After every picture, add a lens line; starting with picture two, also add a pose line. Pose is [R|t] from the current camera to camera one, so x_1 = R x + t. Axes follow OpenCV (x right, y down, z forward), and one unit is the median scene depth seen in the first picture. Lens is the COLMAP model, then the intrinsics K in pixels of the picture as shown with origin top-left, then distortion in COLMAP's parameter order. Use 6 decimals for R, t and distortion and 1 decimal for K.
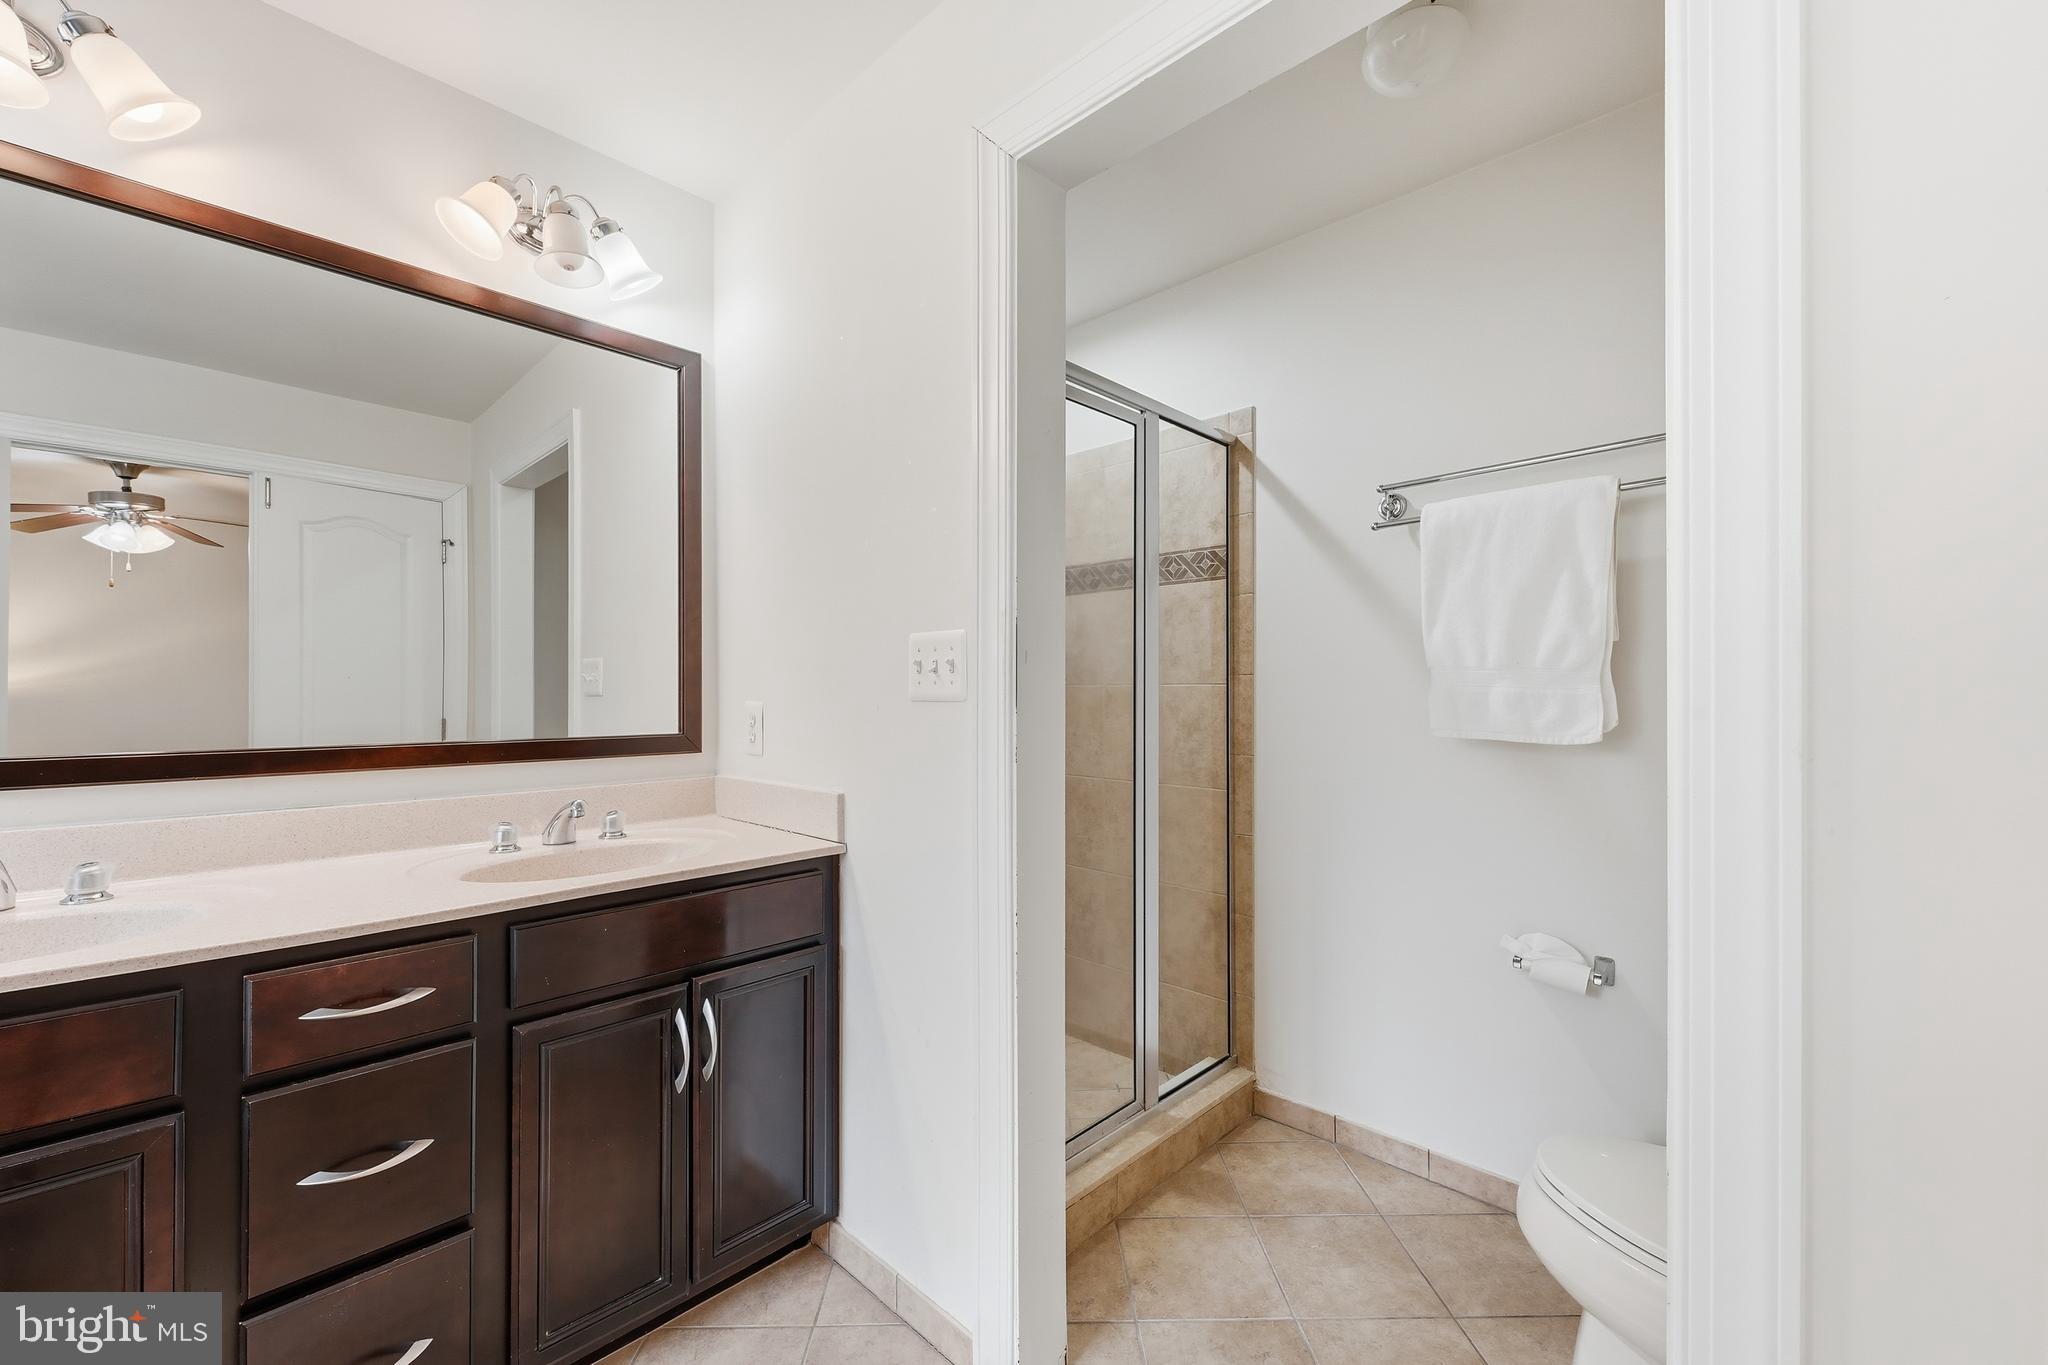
lens RADIAL K [[817.7, 0, 1018.9], [0, 817.7, 688.4], [0, 0, 1]] dist [0.000547, 0.000036]
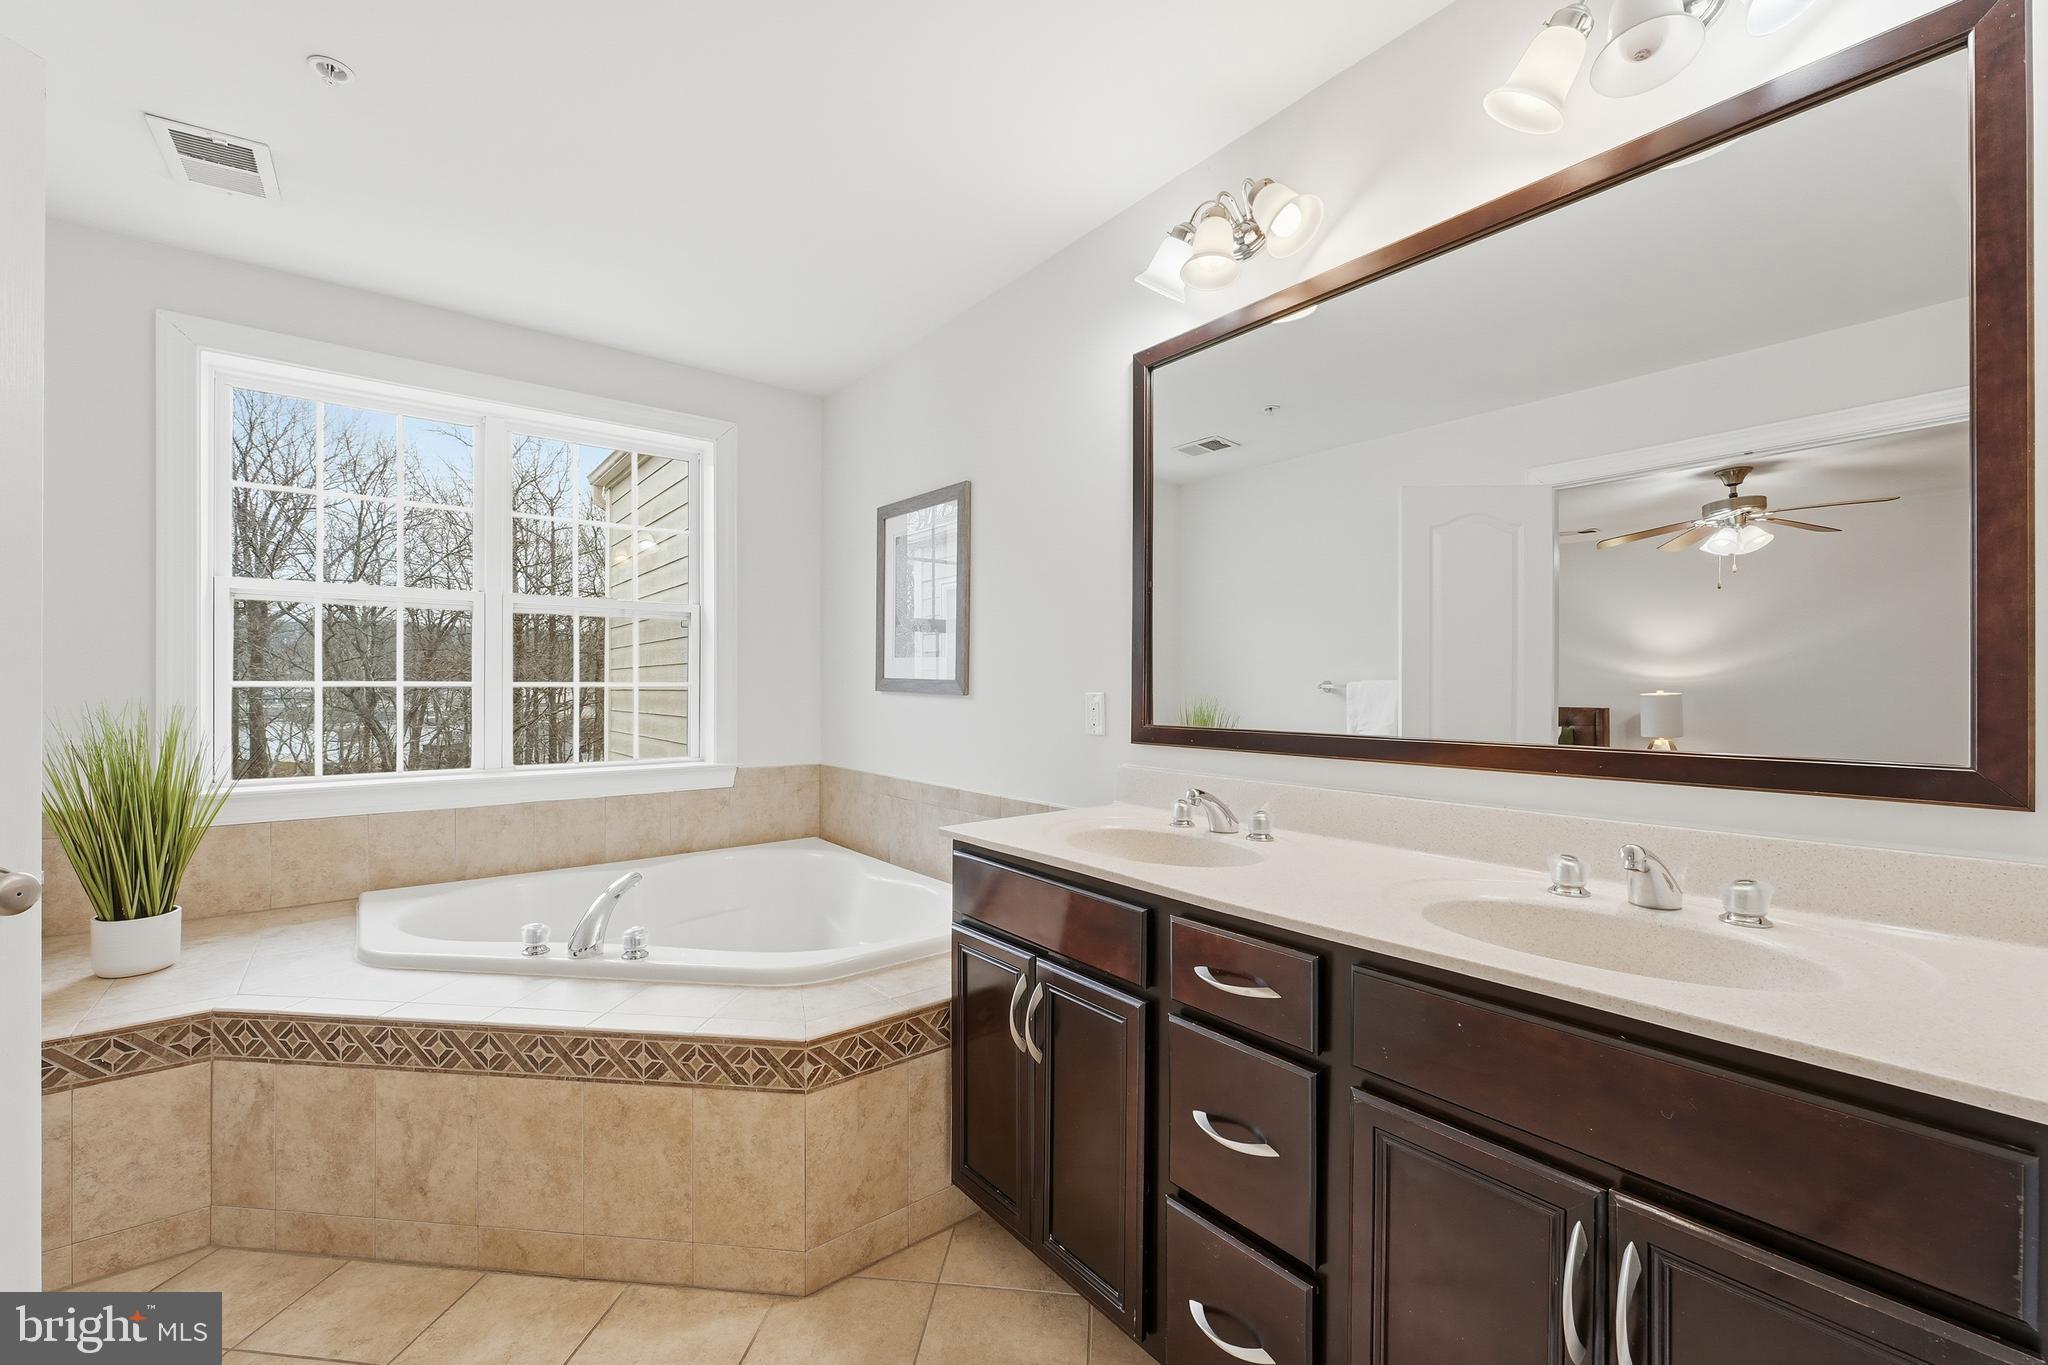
lens RADIAL K [[836.2, 0, 1022.5], [0, 836.2, 687.3], [0, 0, 1]] dist [-0.000109, 0.000004]
pose [[-0.131495, -0.002402, -0.991314, 0.184050], [-0.002183, 0.999995, -0.002133, 0.011238], [0.991314, 0.001884, -0.131499, 0.555968]]
